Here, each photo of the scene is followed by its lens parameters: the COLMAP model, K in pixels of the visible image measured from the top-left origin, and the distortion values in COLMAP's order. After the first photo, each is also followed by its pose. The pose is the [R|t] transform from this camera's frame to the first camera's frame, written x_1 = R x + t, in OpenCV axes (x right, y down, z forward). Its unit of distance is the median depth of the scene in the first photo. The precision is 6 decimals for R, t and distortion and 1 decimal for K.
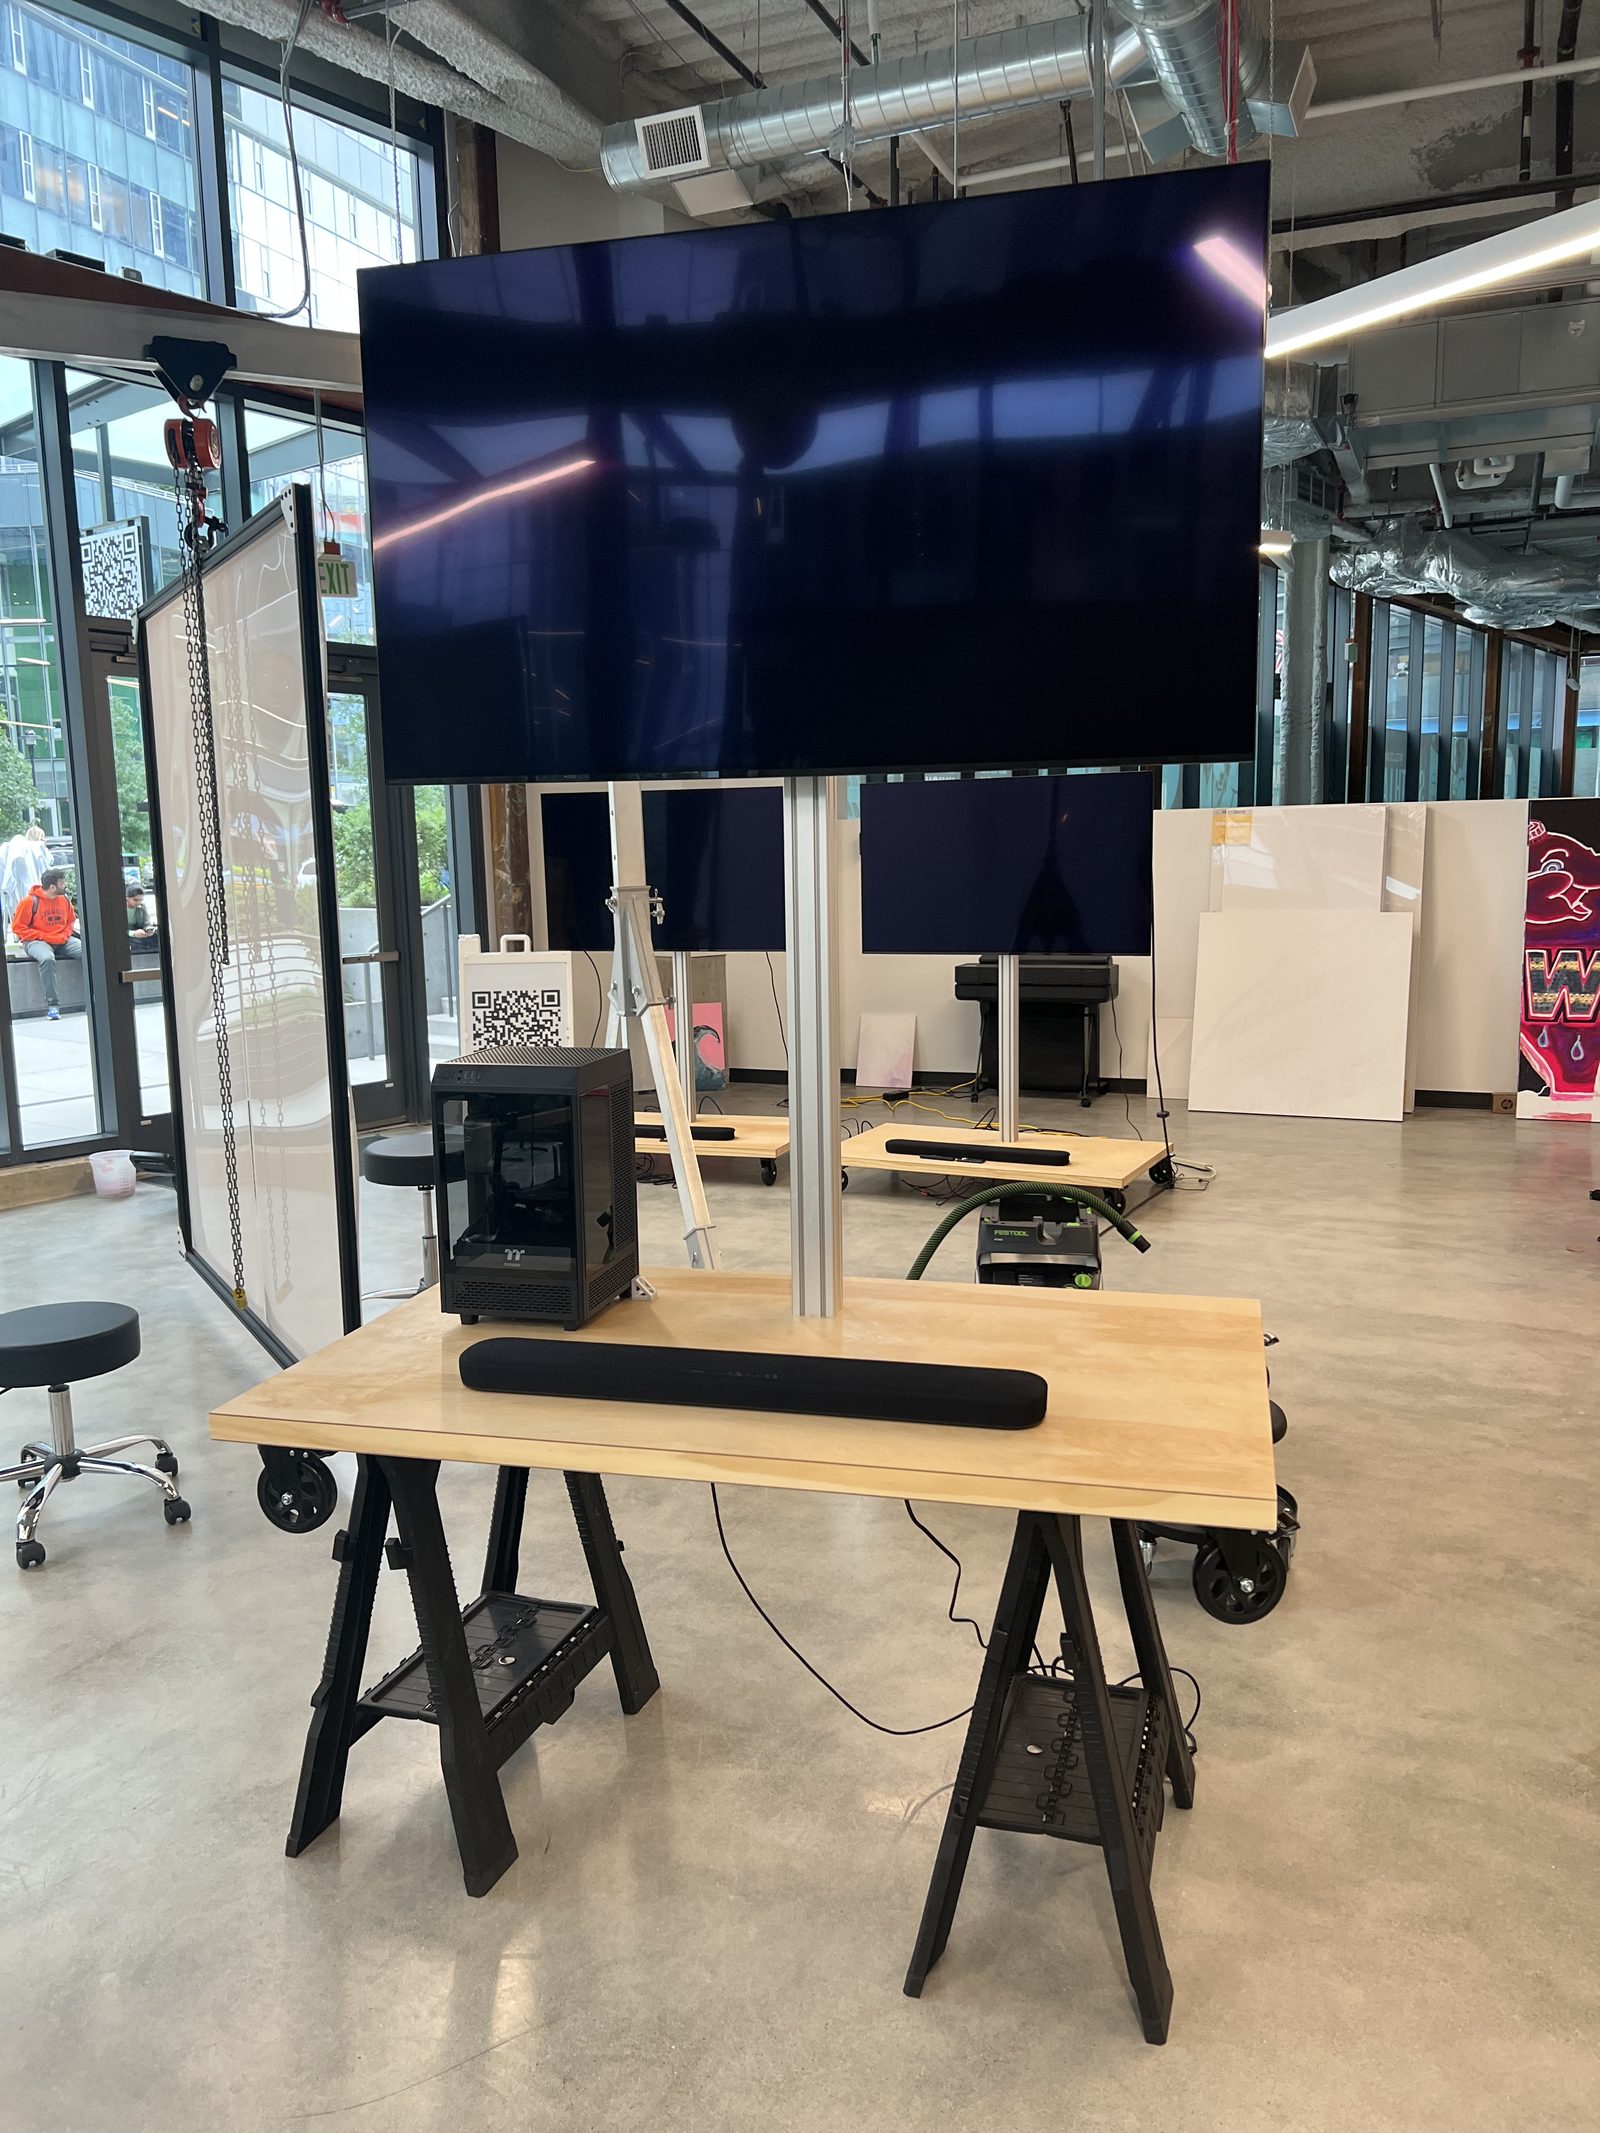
lens RADIAL K [[1658.4, 0, 793.9], [0, 1658.4, 1066.8], [0, 0, 1]] dist [0.024738, -0.007818]
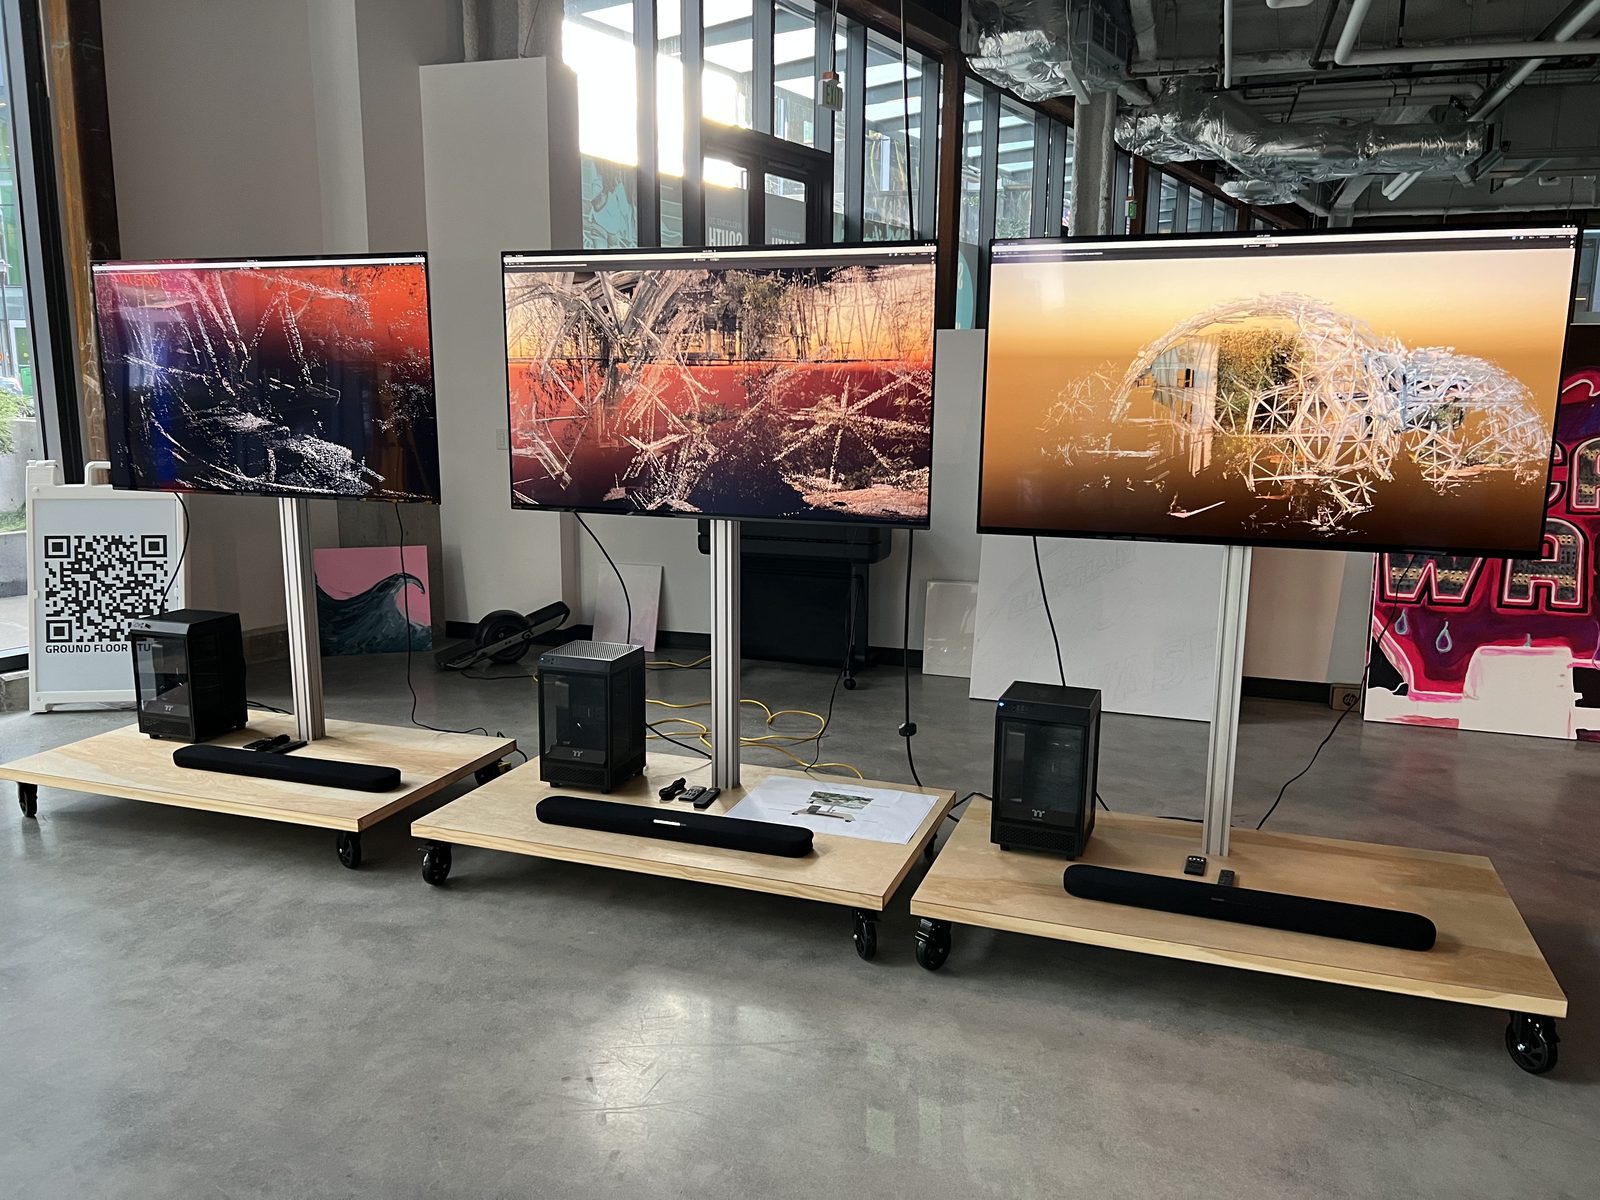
lens RADIAL K [[1244.0, 0, 803.8], [0, 1244.0, 608.9], [0, 0, 1]] dist [0.024738, -0.007818]
pose [[0.995241, 0.013433, 0.096510, 0.095396], [-0.017867, 0.998817, 0.045223, -0.043909], [-0.095789, -0.046733, 0.994304, 0.398965]]
